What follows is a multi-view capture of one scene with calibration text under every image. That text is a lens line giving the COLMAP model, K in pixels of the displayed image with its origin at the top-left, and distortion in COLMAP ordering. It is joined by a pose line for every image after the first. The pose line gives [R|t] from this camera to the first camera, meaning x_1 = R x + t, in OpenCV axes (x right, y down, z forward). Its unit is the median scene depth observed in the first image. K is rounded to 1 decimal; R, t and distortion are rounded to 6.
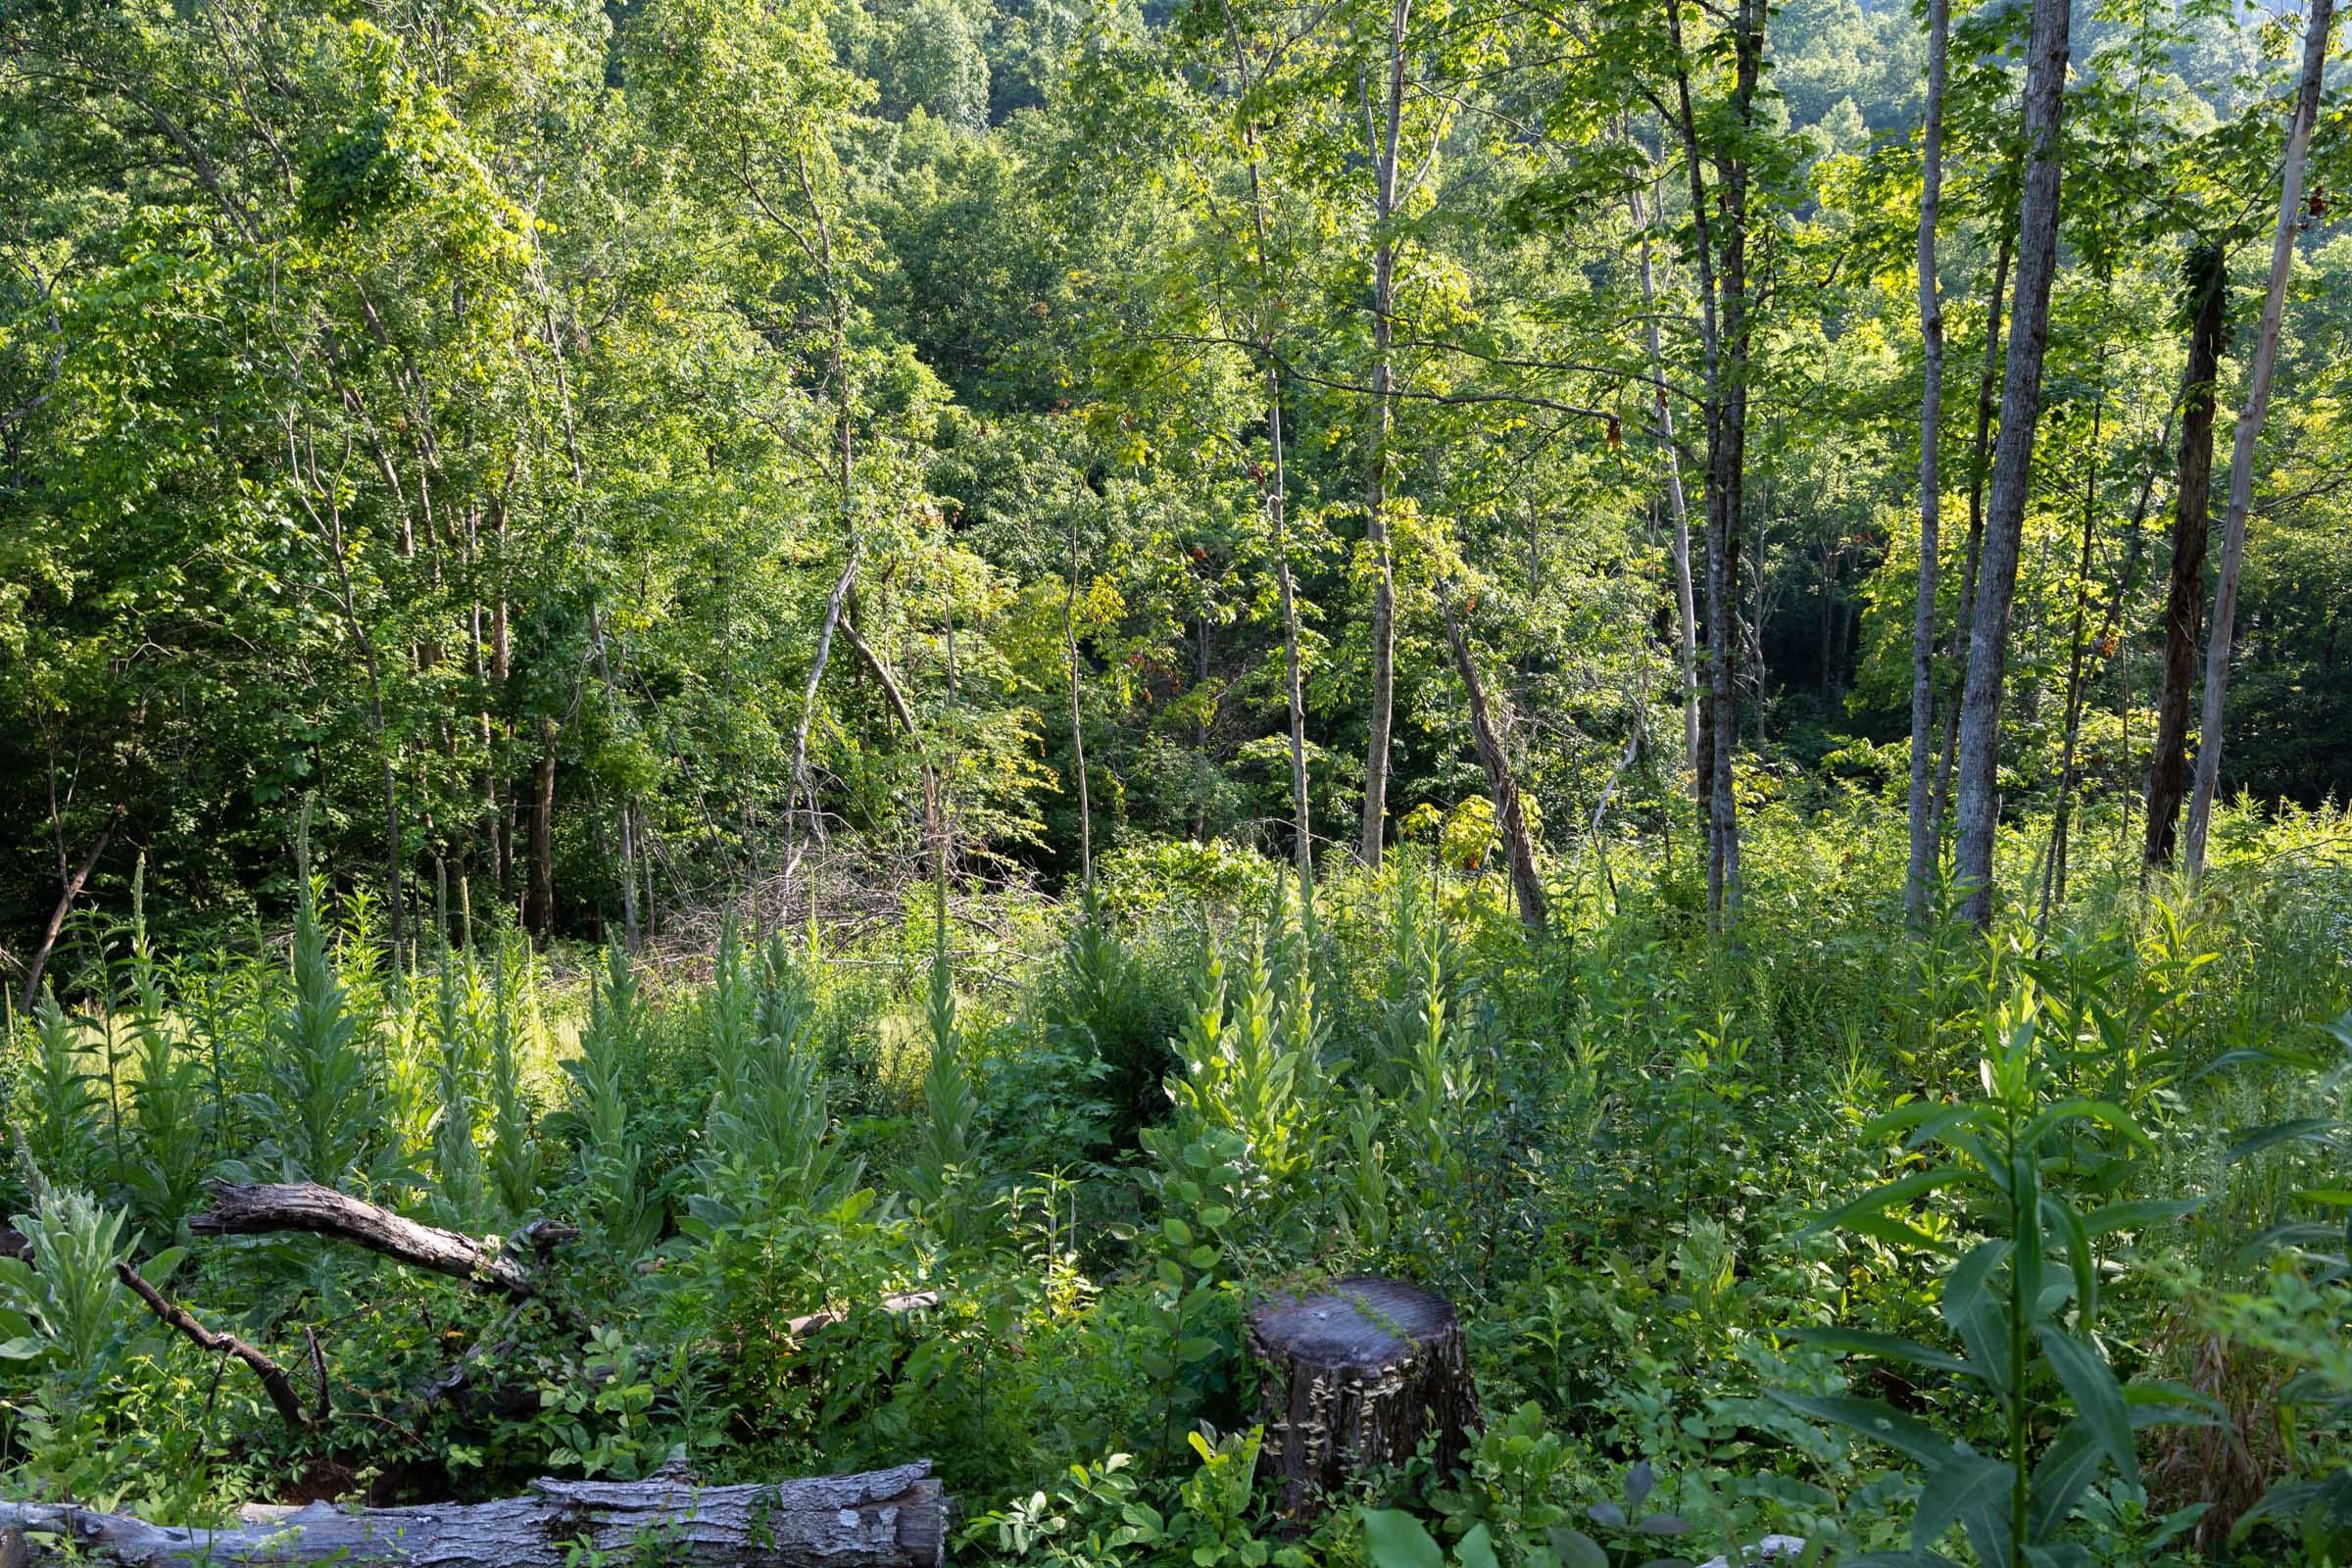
lens RADIAL K [[2083.6, 0, 1176.0], [0, 2083.6, 784.0], [0, 0, 1]] dist [0.002725, -0.004158]
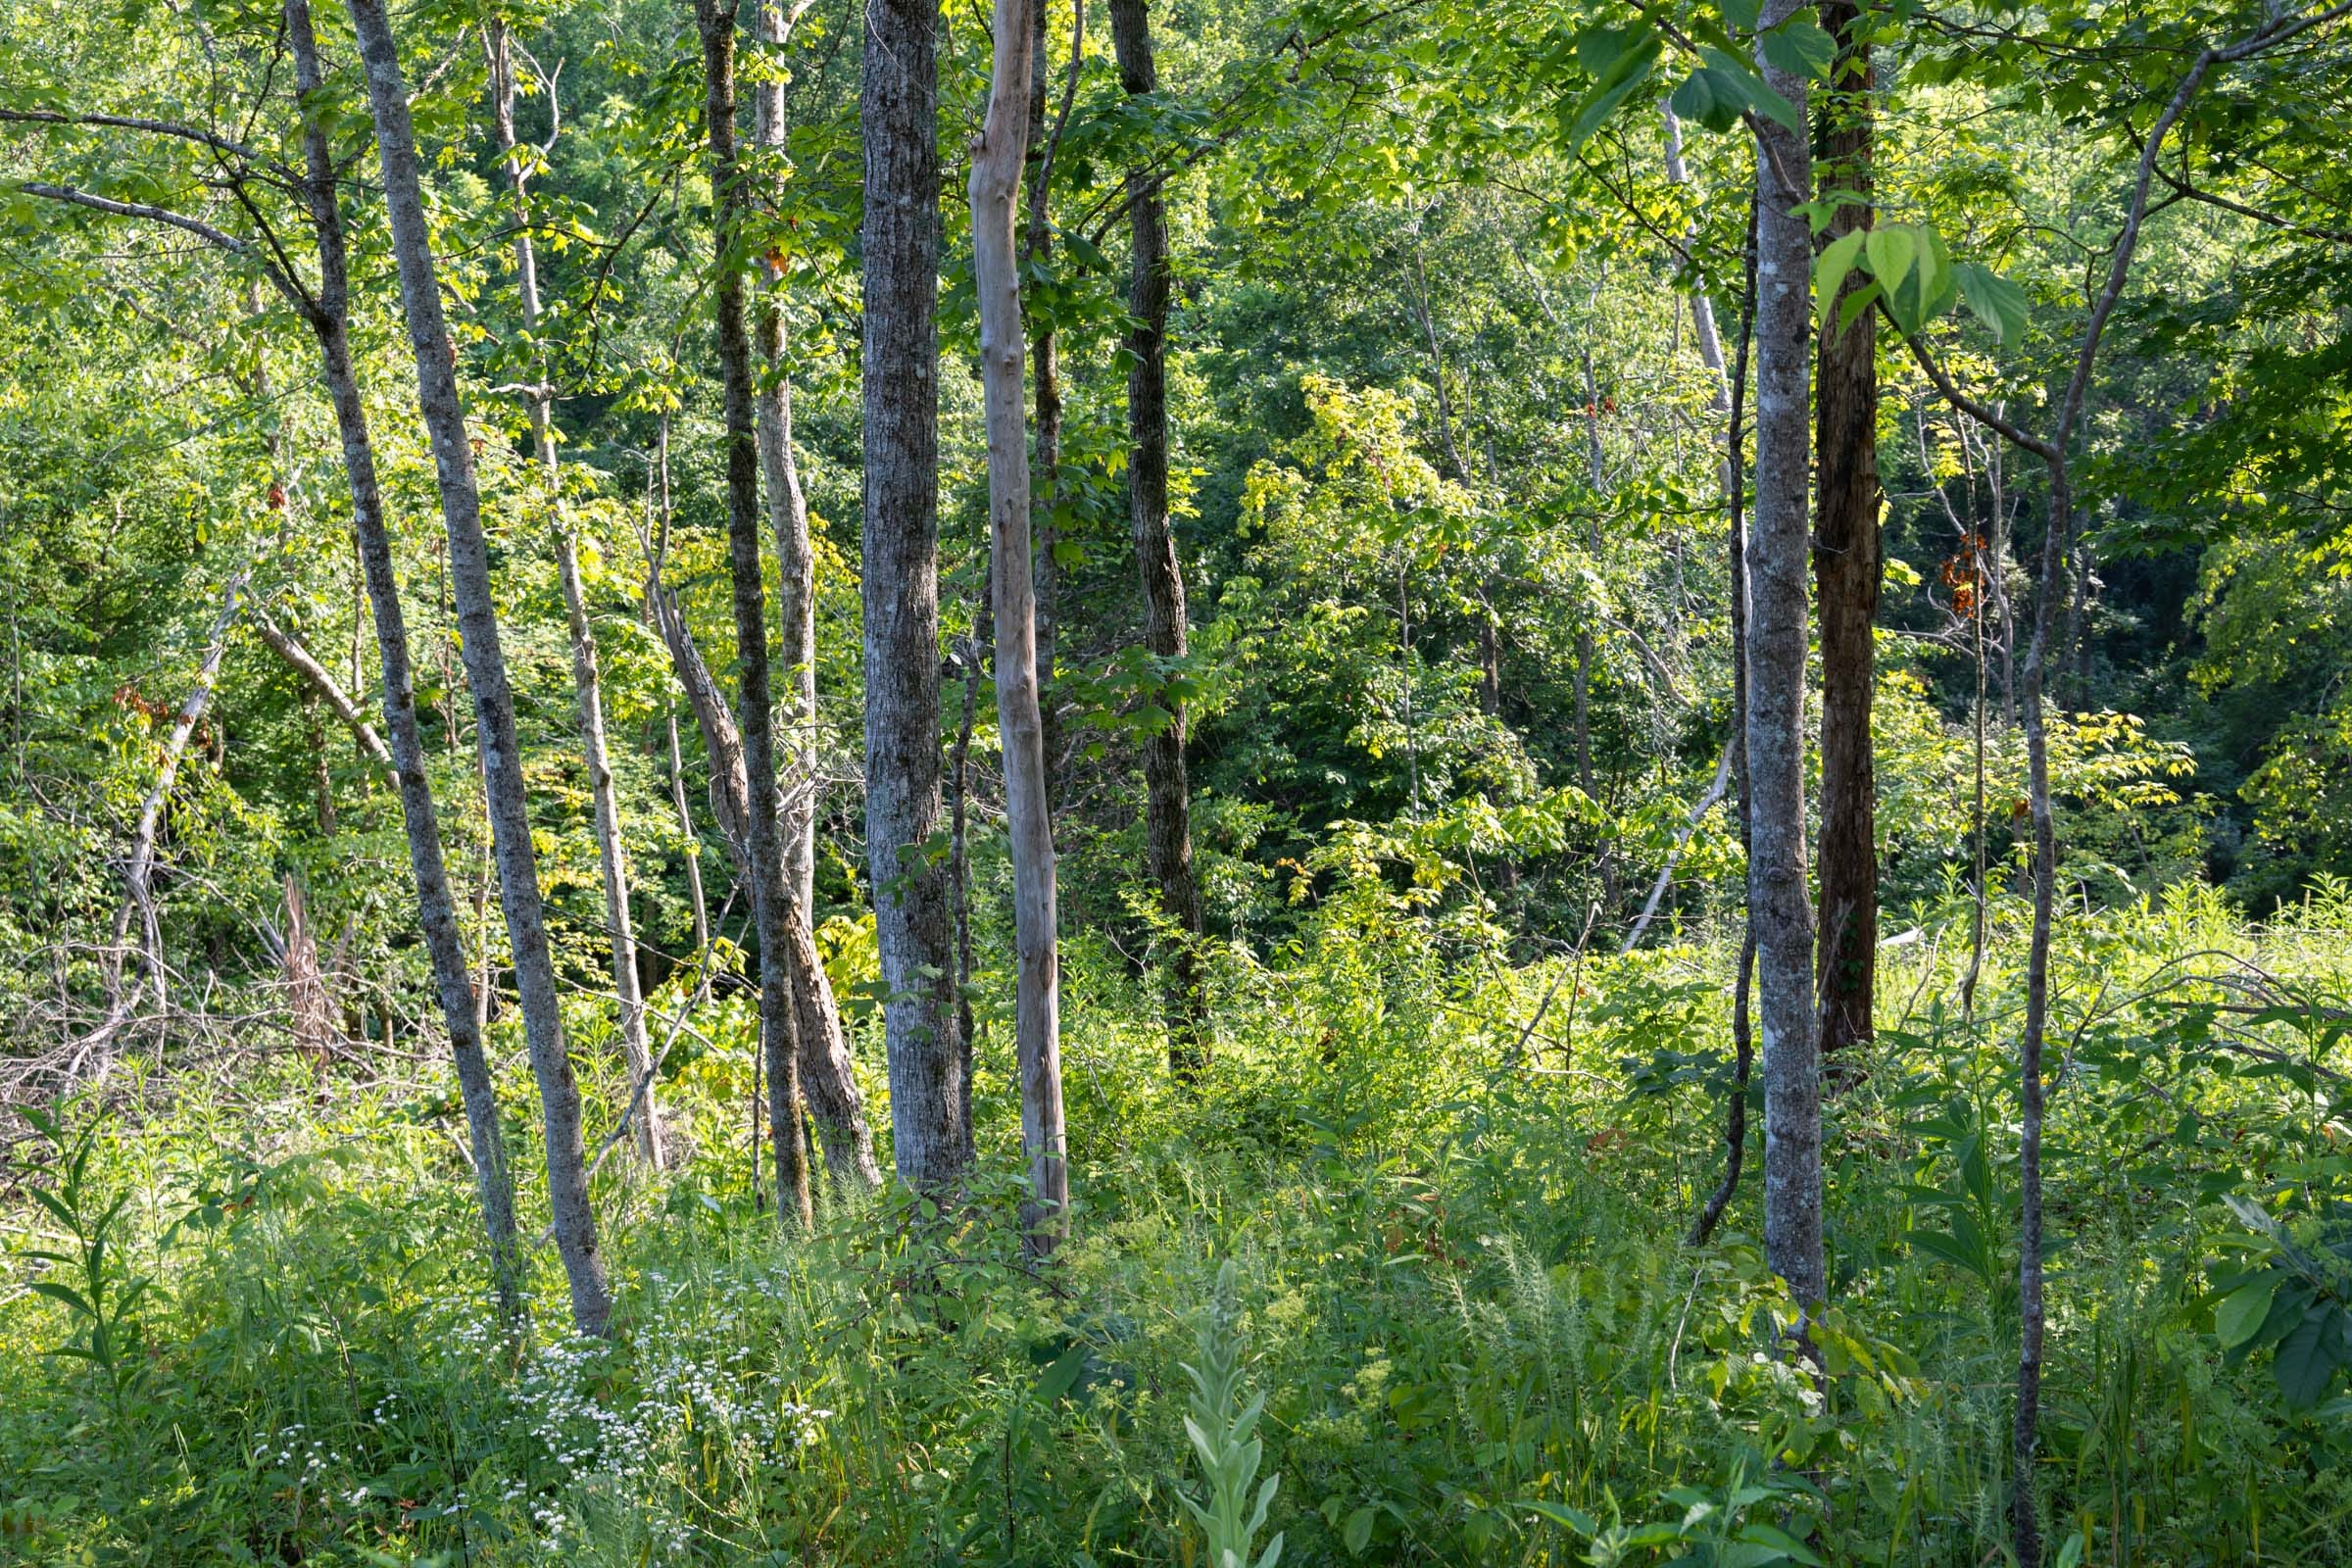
lens RADIAL K [[3240.0, 0, 1176.0], [0, 3240.0, 784.0], [0, 0, 1]] dist [0.007459, 0.018462]
pose [[0.996531, -0.035245, -0.075397, 0.186793], [0.034044, 0.999273, -0.017157, -0.005328], [0.075947, 0.014531, 0.997006, 0.101167]]
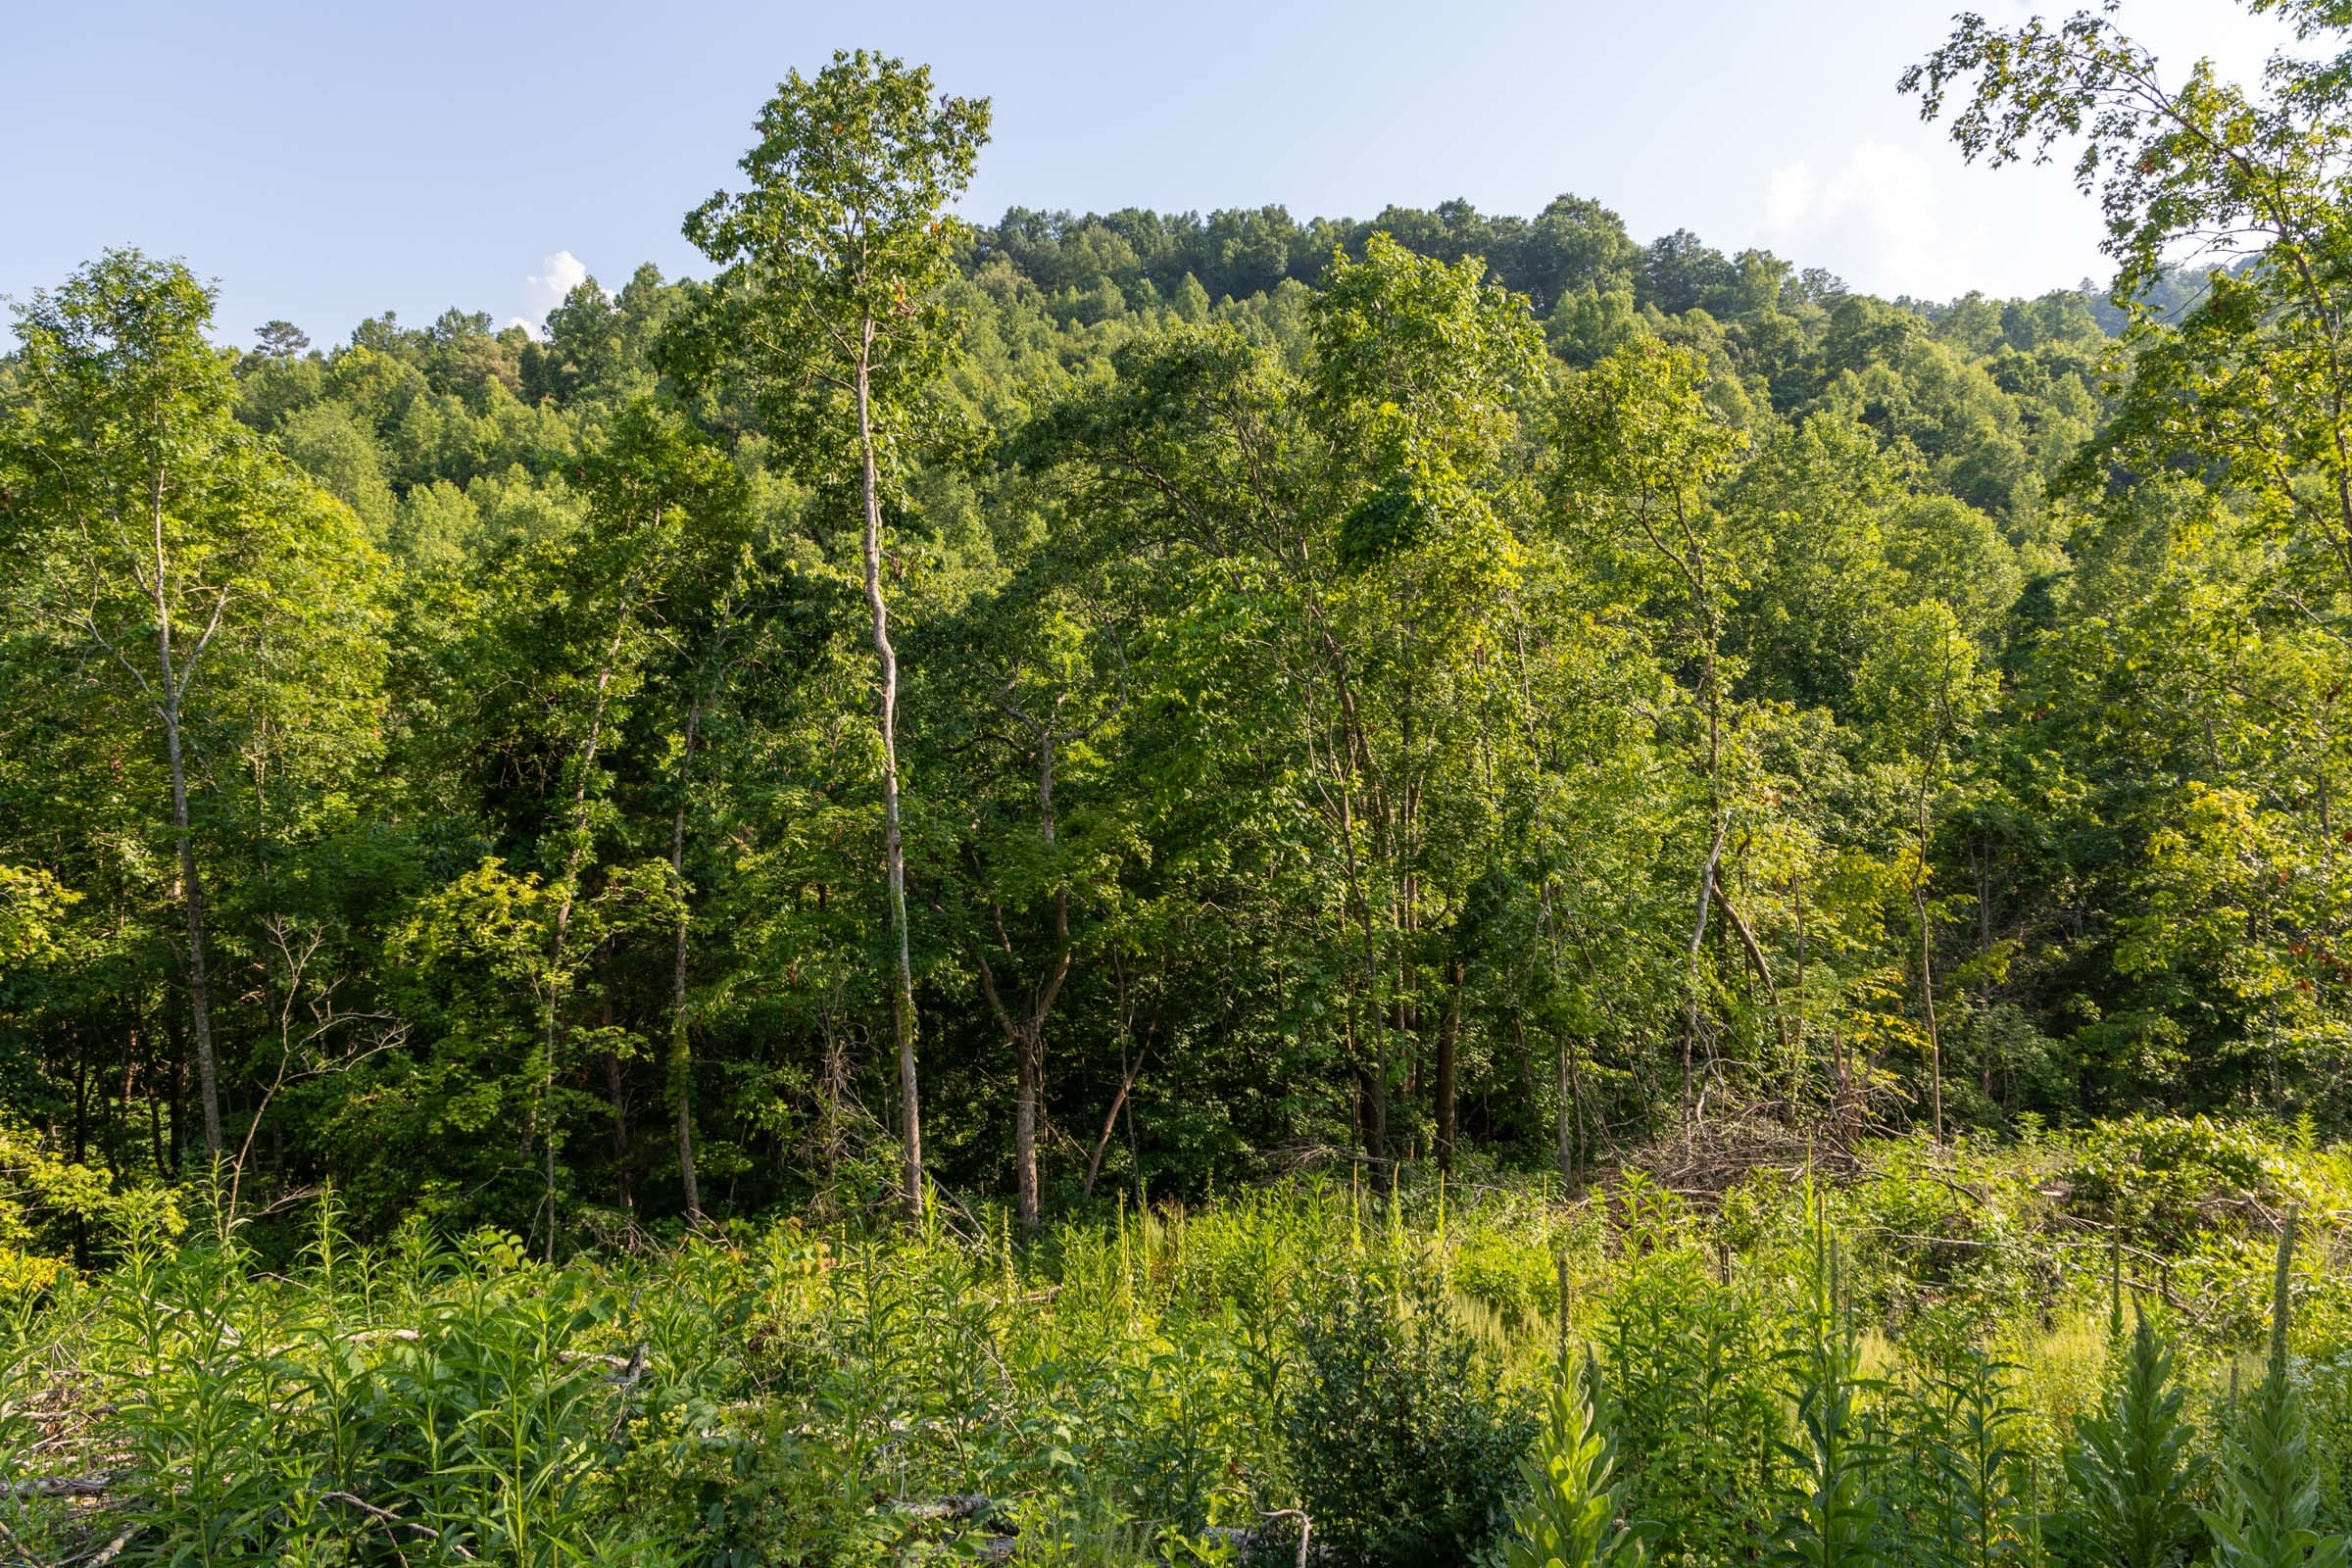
lens RADIAL K [[1572.2, 0, 1183.0], [0, 1572.2, 766.1], [0, 0, 1]] dist [0.005736, -0.000420]
pose [[0.941359, -0.015732, -0.337039, -0.155638], [-0.034567, 0.989160, -0.142716, -0.011485], [0.335631, 0.145998, 0.930611, 0.094824]]
